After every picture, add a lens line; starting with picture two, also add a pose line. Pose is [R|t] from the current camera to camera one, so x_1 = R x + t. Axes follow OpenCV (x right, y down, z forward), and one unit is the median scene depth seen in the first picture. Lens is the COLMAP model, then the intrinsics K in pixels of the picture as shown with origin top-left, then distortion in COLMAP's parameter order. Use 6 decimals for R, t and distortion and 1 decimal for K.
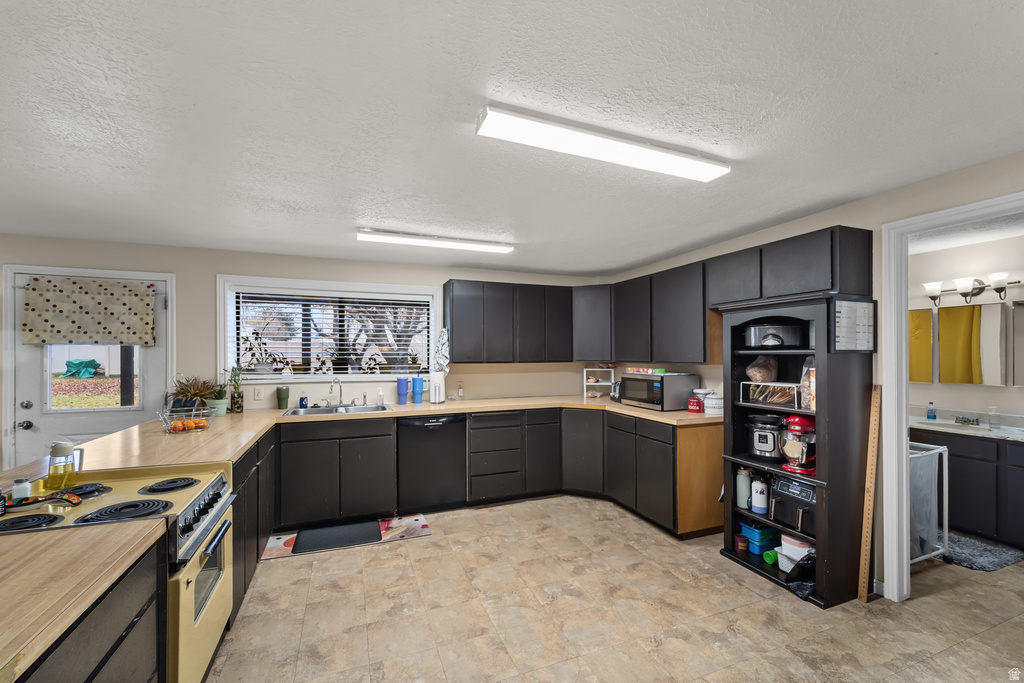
lens RADIAL K [[427.9, 0, 508.9], [0, 427.9, 350.5], [0, 0, 1]] dist [0.003271, -0.000067]
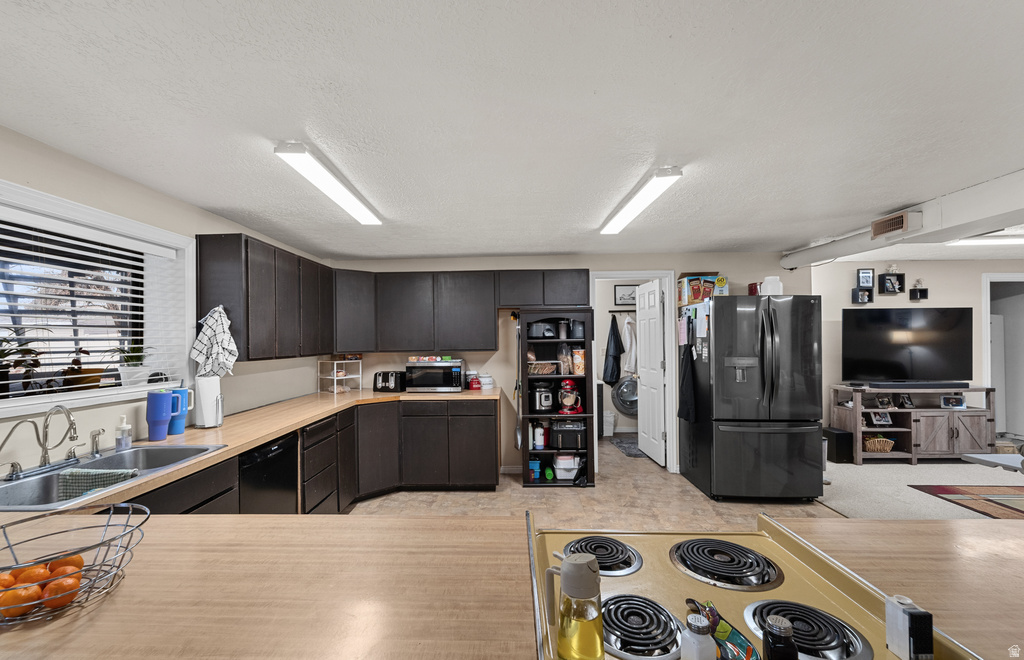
lens RADIAL K [[436.2, 0, 505.7], [0, 436.2, 333.1], [0, 0, 1]] dist [0.000224, -0.000096]
pose [[0.375231, 0.010102, 0.926876, -0.844652], [0.005979, 0.999893, -0.013318, -0.003156], [-0.926912, 0.010539, 0.375130, 0.525445]]
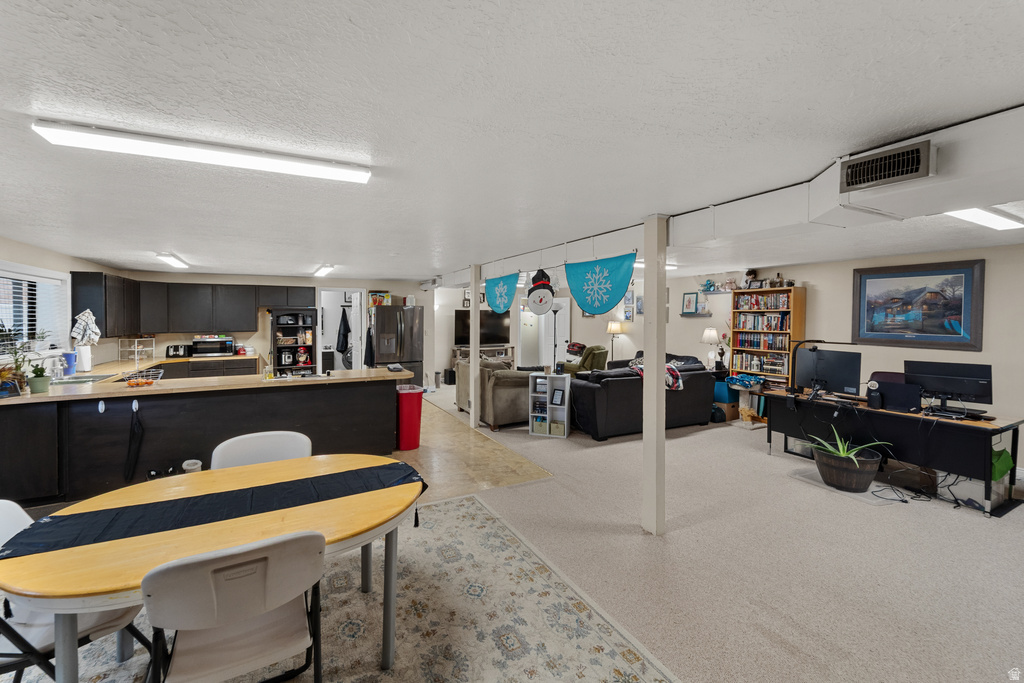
lens RADIAL K [[427.9, 0, 514.5], [0, 427.9, 321.4], [0, 0, 1]] dist [0.003271, -0.000067]
pose [[-0.131561, -0.007746, 0.991278, -2.185852], [-0.001989, 0.999970, 0.007550, -0.045048], [-0.991306, -0.000978, -0.131573, -0.064140]]
